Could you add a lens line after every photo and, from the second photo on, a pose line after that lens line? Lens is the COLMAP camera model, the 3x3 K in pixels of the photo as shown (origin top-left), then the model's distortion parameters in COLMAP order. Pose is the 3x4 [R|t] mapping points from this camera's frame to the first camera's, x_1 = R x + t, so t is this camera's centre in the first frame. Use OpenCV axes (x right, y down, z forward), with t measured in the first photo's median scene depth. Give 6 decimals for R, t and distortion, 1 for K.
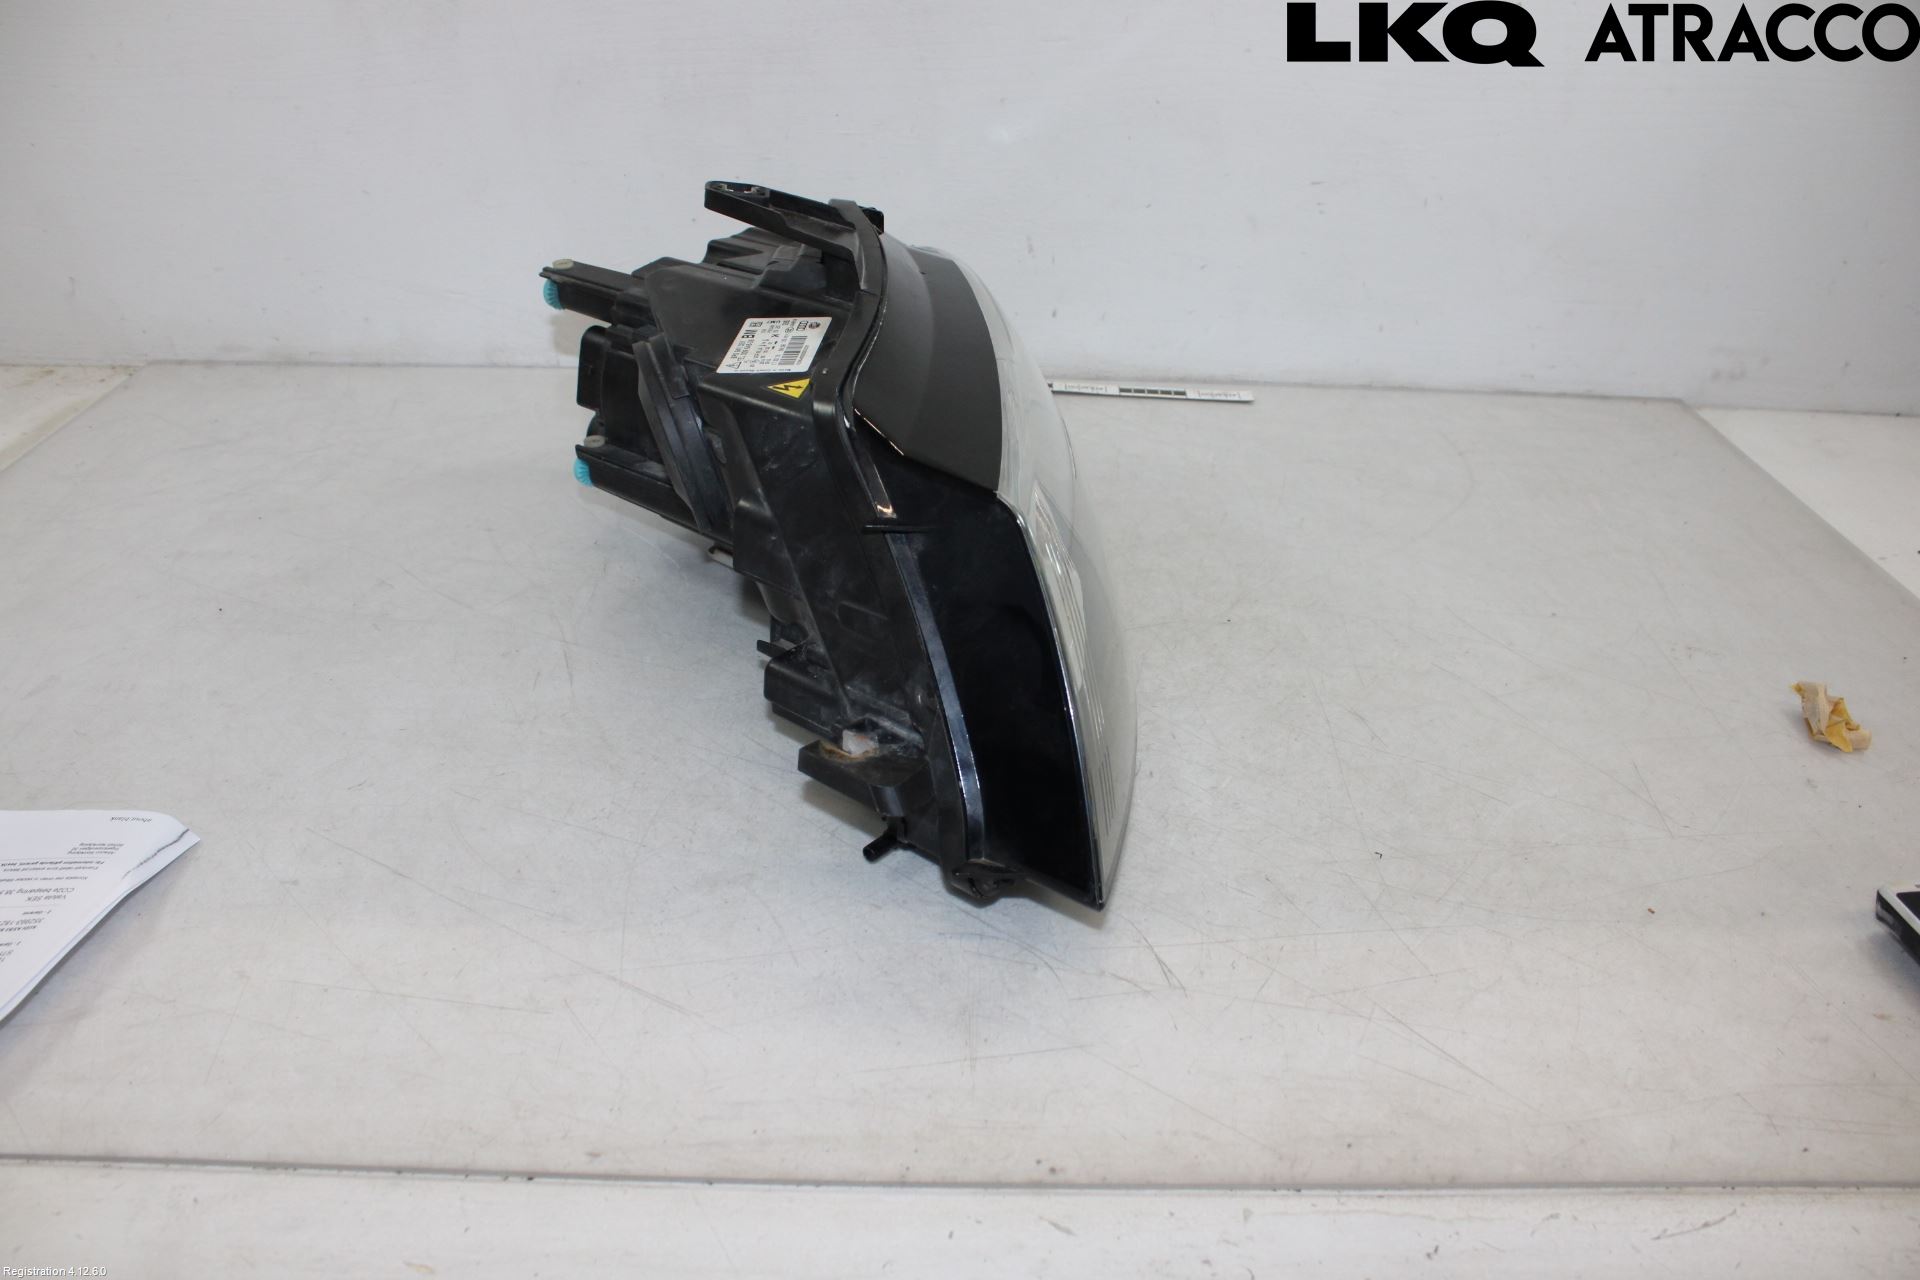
lens RADIAL K [[1542.1, 0, 960.0], [0, 1542.1, 640.0], [0, 0, 1]] dist [-0.183568, 0.130117]
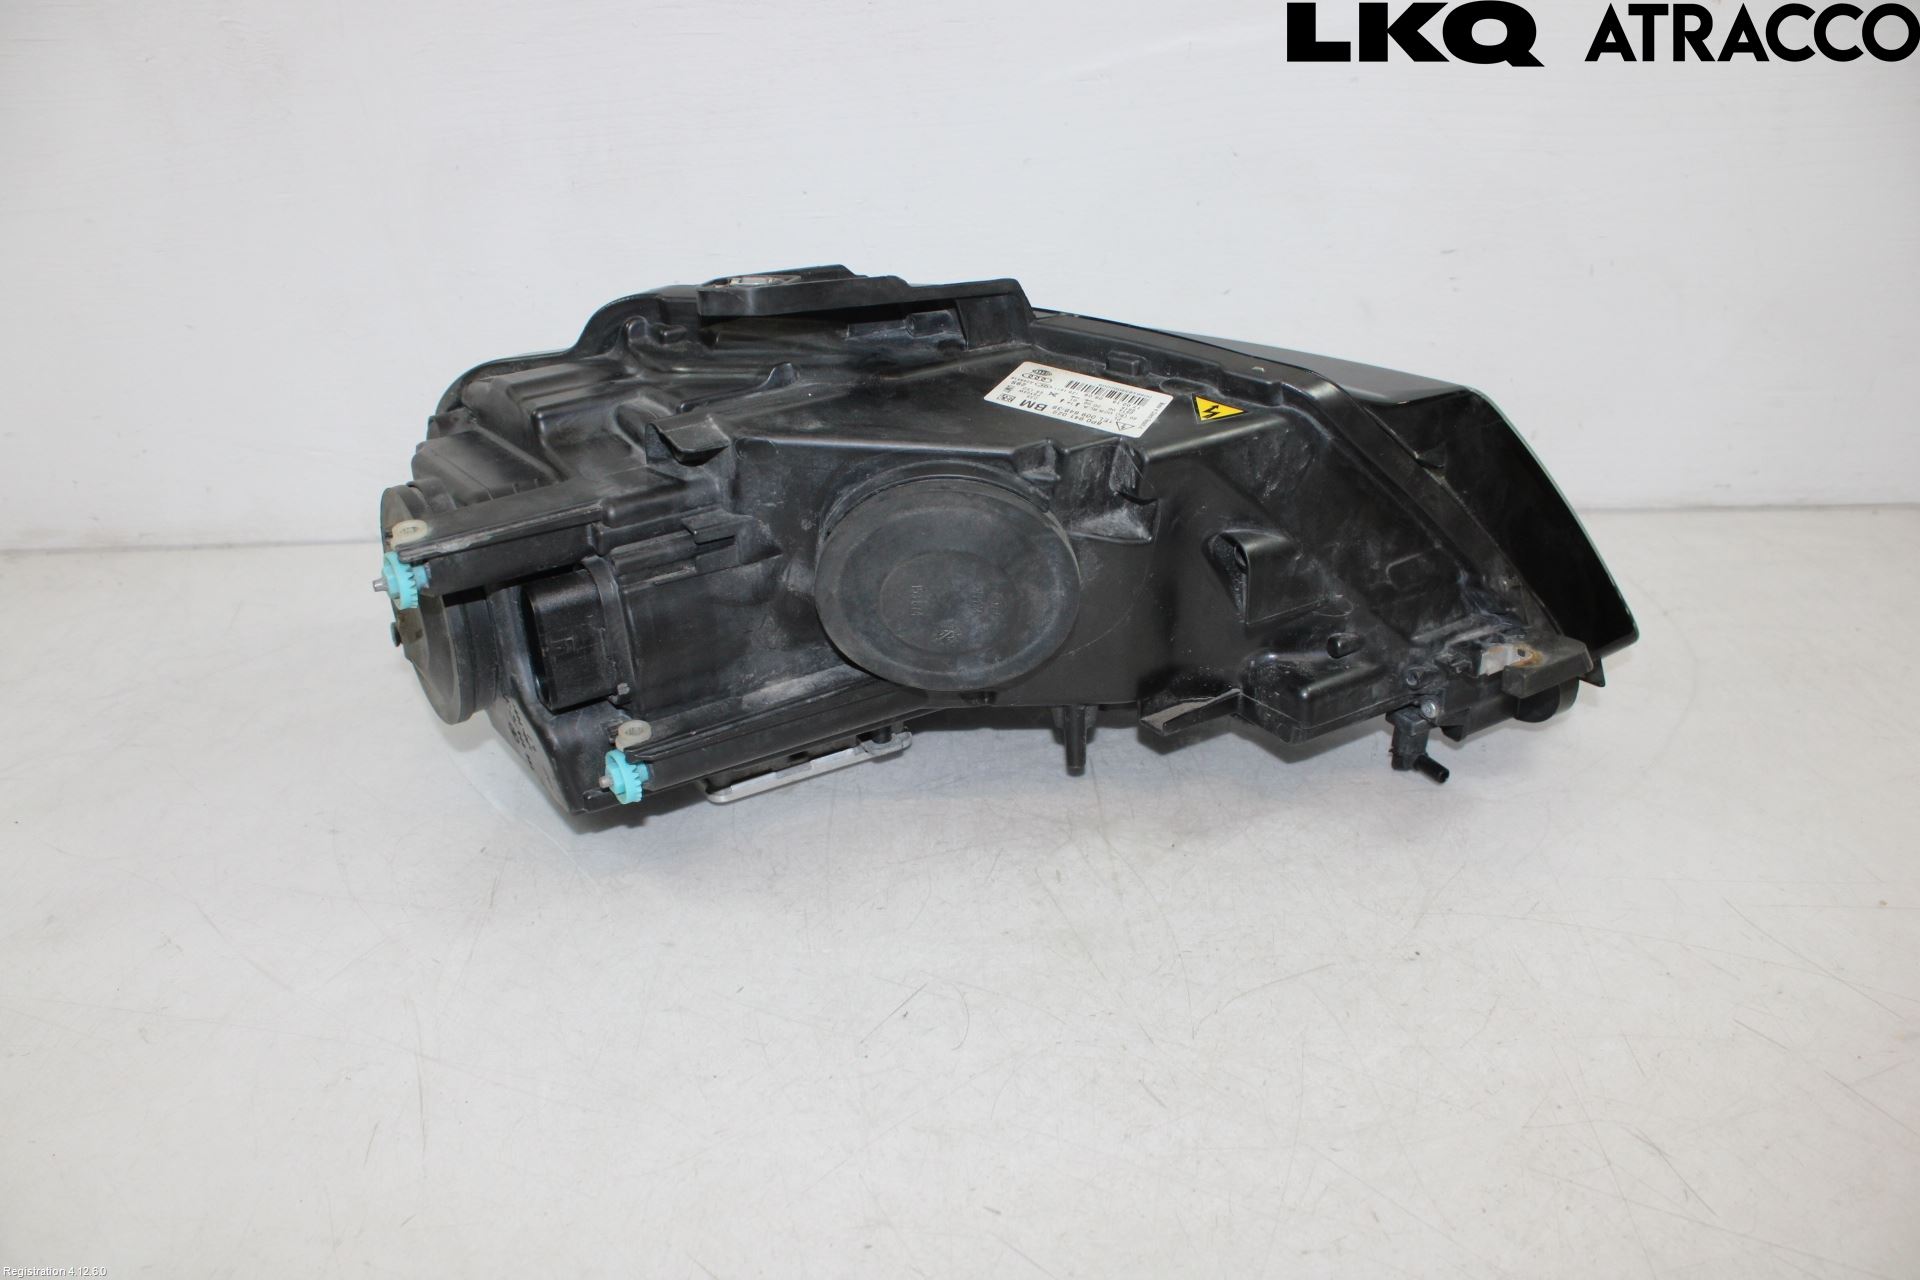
lens RADIAL K [[1542.1, 0, 960.0], [0, 1542.1, 640.0], [0, 0, 1]] dist [-0.183568, 0.130117]
pose [[0.998741, -0.049263, -0.009488, -0.008205], [0.049144, 0.998714, -0.012455, -0.110313], [0.010089, 0.011973, 0.999877, 0.246976]]
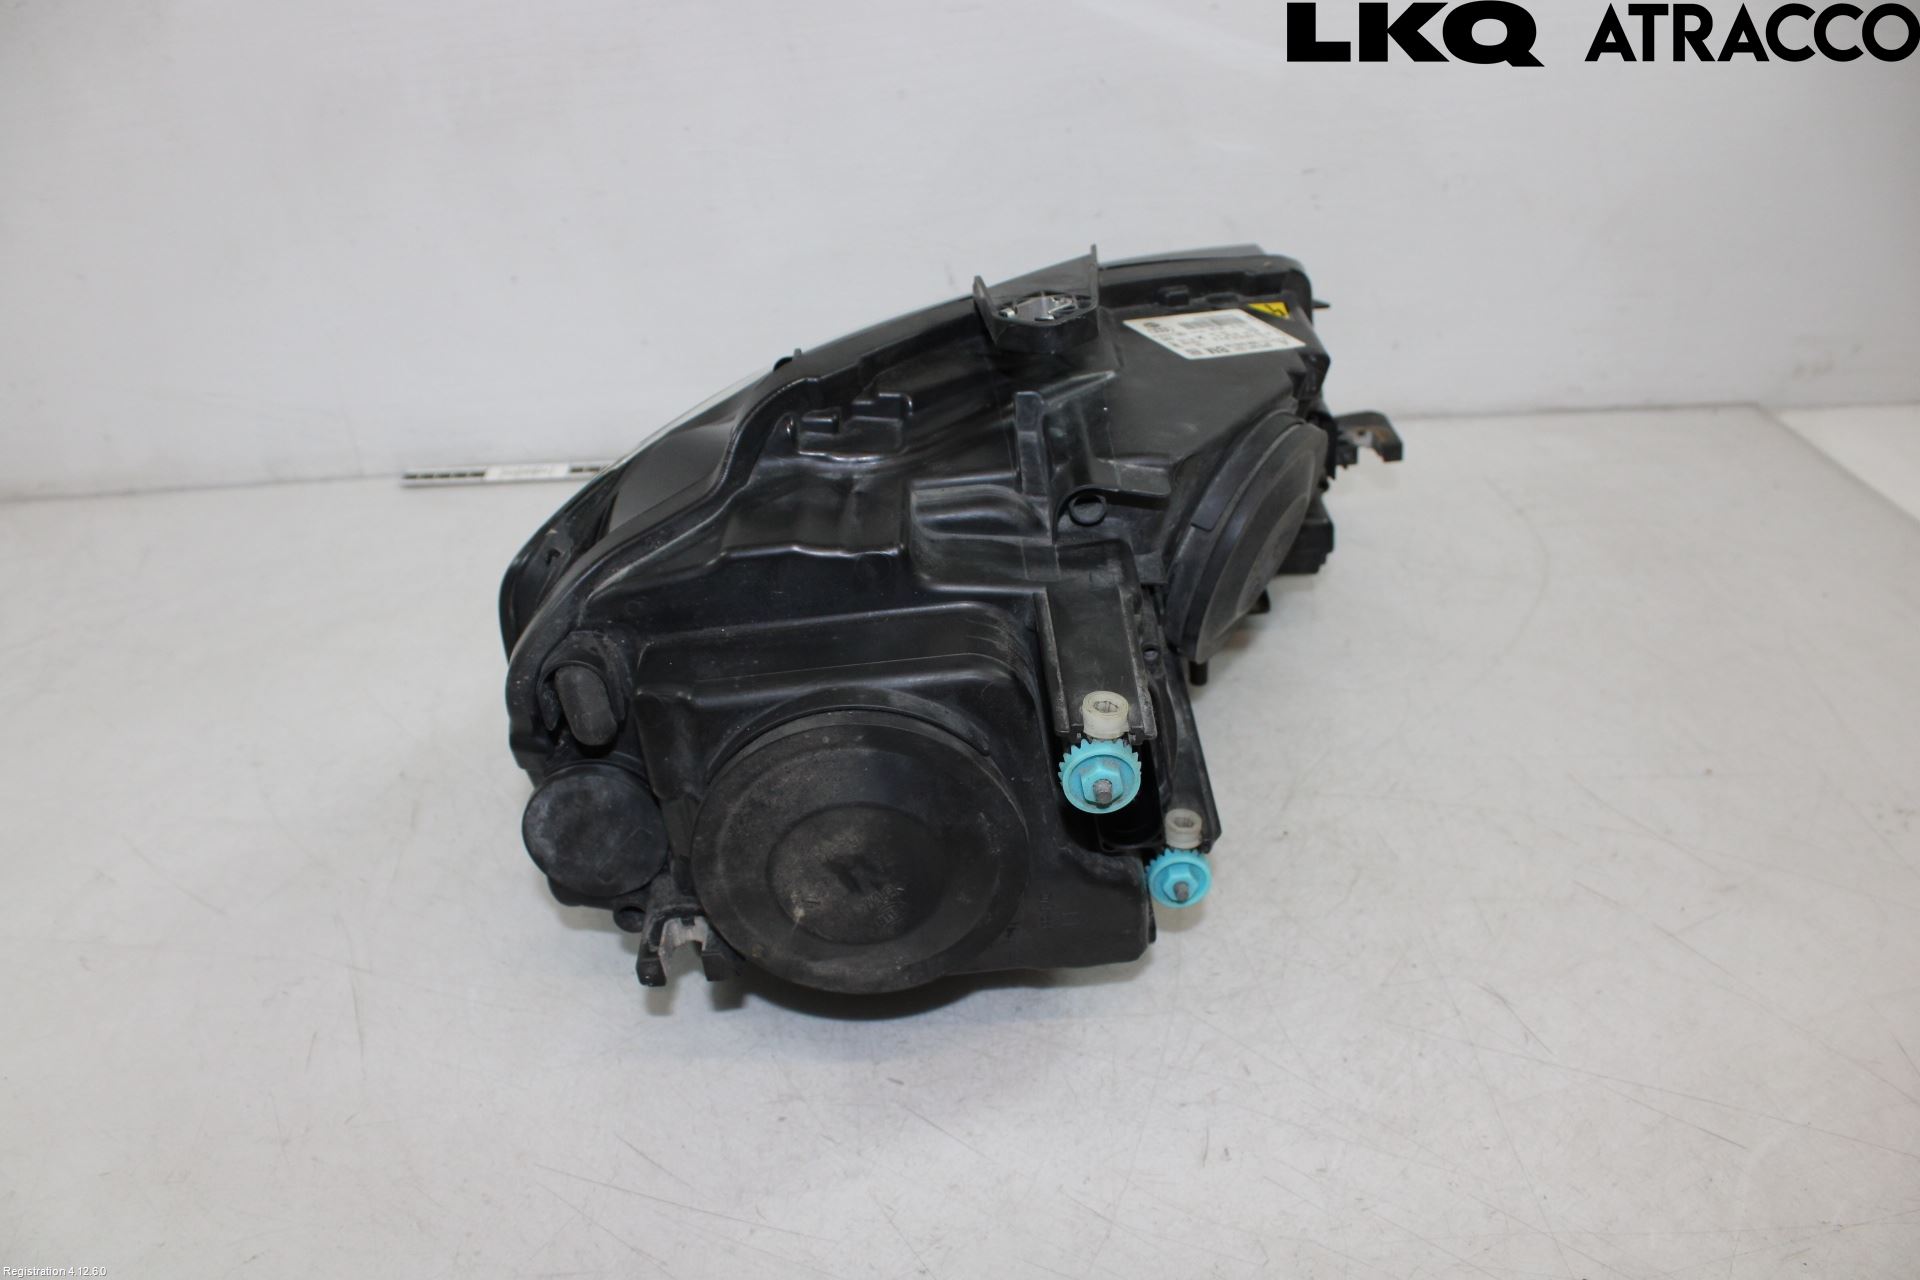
lens RADIAL K [[1542.1, 0, 959.4], [0, 1542.1, 628.4], [0, 0, 1]] dist [-0.197770, 0.150722]
pose [[0.995050, -0.085520, 0.050610, -0.003641], [0.083759, 0.995837, 0.035960, -0.107435], [-0.053475, -0.031543, 0.998071, 0.216883]]
